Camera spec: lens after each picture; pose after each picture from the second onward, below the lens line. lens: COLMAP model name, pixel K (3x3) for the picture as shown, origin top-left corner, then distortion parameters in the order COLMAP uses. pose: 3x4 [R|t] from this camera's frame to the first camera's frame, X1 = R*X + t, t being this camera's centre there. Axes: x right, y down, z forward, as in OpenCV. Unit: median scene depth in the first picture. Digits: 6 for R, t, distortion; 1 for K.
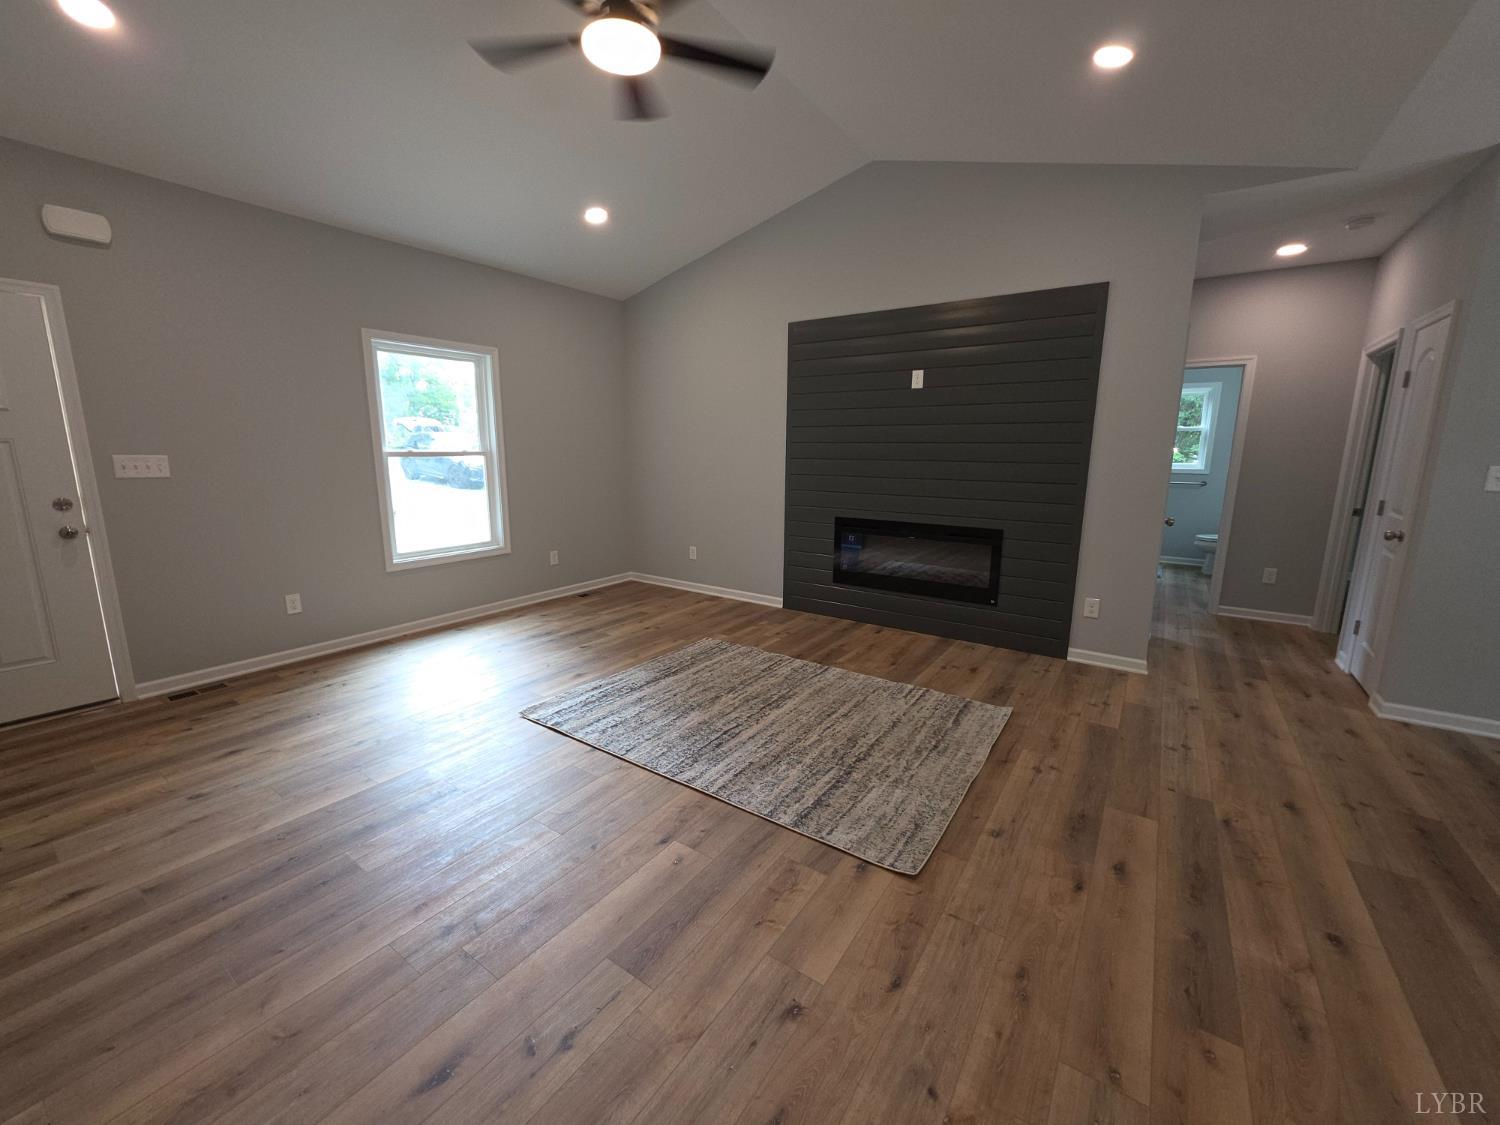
lens RADIAL K [[603.8, 0, 749.8], [0, 603.8, 555.5], [0, 0, 1]] dist [-0.000483, 0.000268]
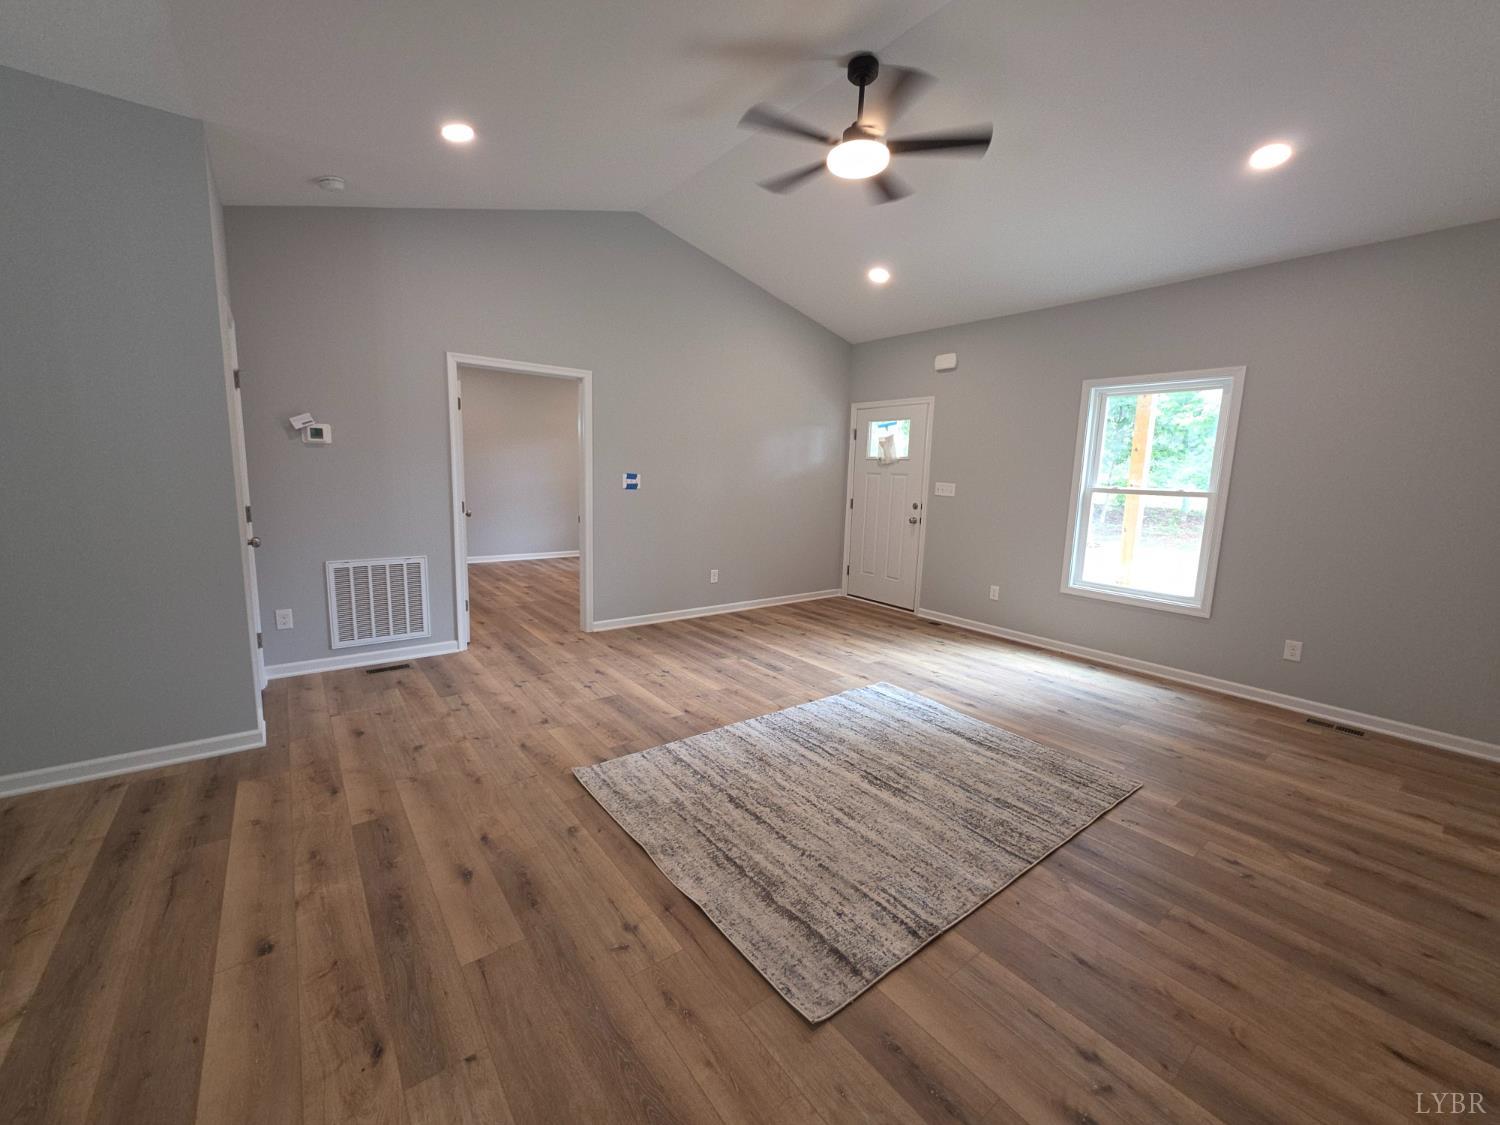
lens RADIAL K [[603.8, 0, 749.8], [0, 603.8, 555.5], [0, 0, 1]] dist [-0.000483, 0.000268]
pose [[-0.307110, 0.118062, -0.944322, 0.838870], [-0.203636, 0.961141, 0.186391, -0.171462], [0.929632, 0.249540, -0.271134, 0.977275]]
